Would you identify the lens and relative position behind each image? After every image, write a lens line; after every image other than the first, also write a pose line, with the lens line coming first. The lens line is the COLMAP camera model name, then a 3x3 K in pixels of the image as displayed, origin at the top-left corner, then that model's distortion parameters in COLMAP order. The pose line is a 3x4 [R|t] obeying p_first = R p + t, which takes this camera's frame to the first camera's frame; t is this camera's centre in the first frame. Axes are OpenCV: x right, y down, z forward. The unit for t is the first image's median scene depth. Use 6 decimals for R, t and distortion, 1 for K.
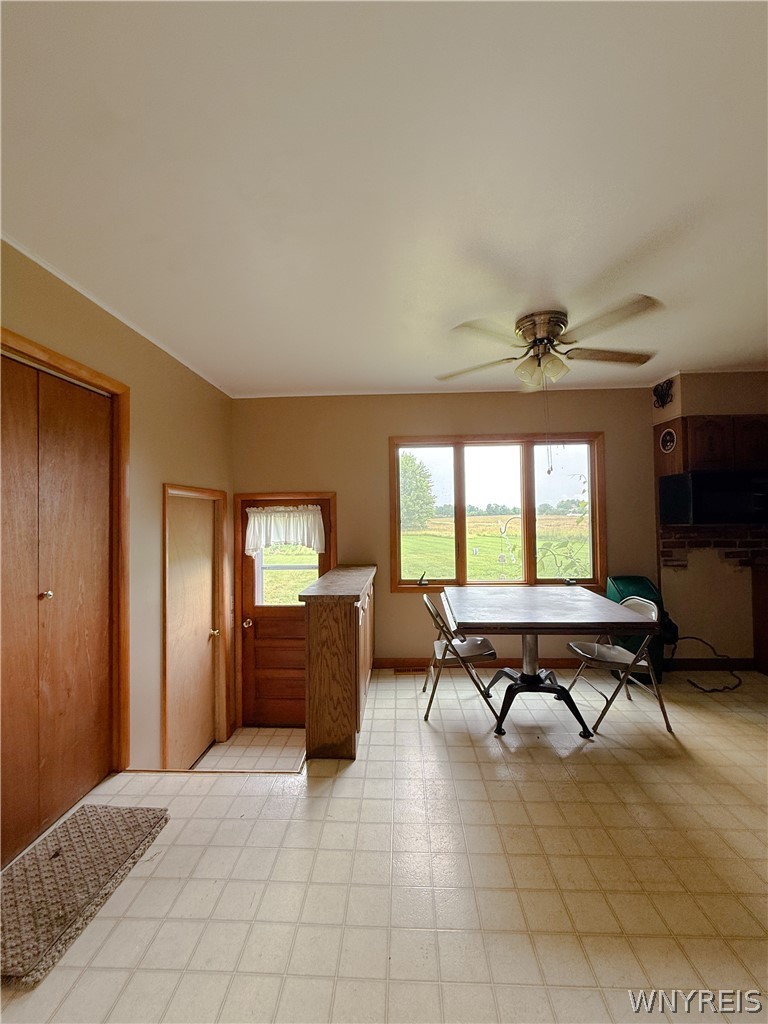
lens RADIAL K [[411.0, 0, 383.0], [0, 411.0, 507.6], [0, 0, 1]] dist [-0.000245, 0.000944]
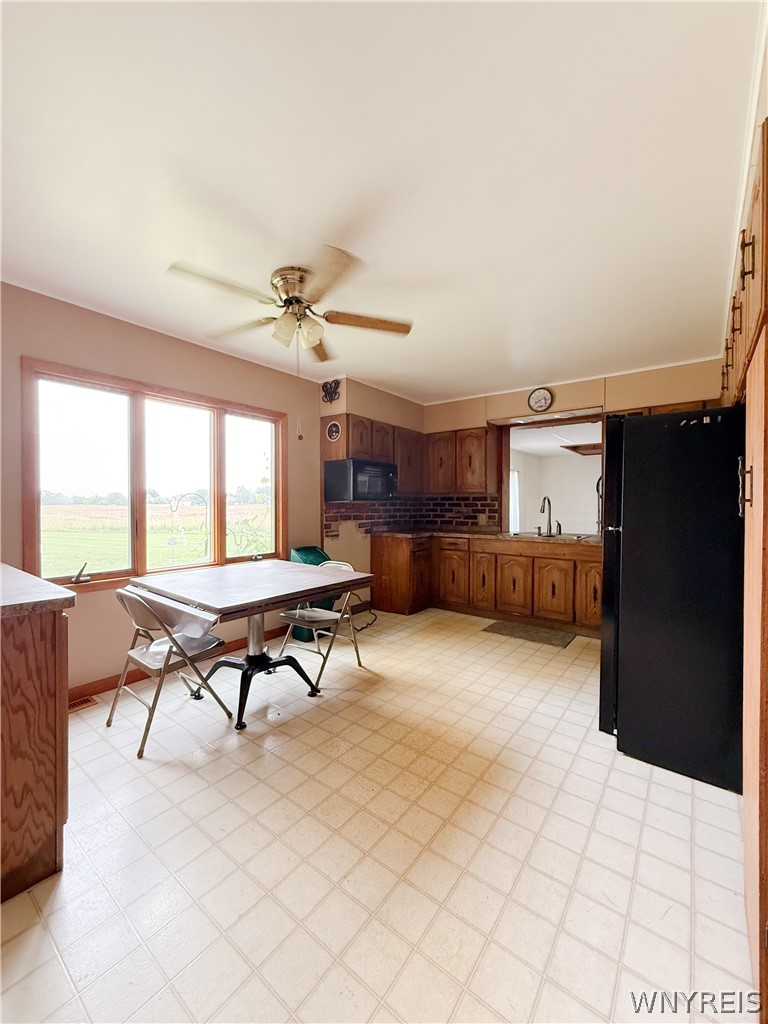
lens RADIAL K [[411.0, 0, 383.4], [0, 411.0, 506.8], [0, 0, 1]] dist [-0.000245, 0.000944]
pose [[0.571106, 0.008537, 0.820832, -0.218293], [-0.024783, 0.999669, 0.006847, 0.048336], [-0.820502, -0.024253, 0.571128, 0.206265]]
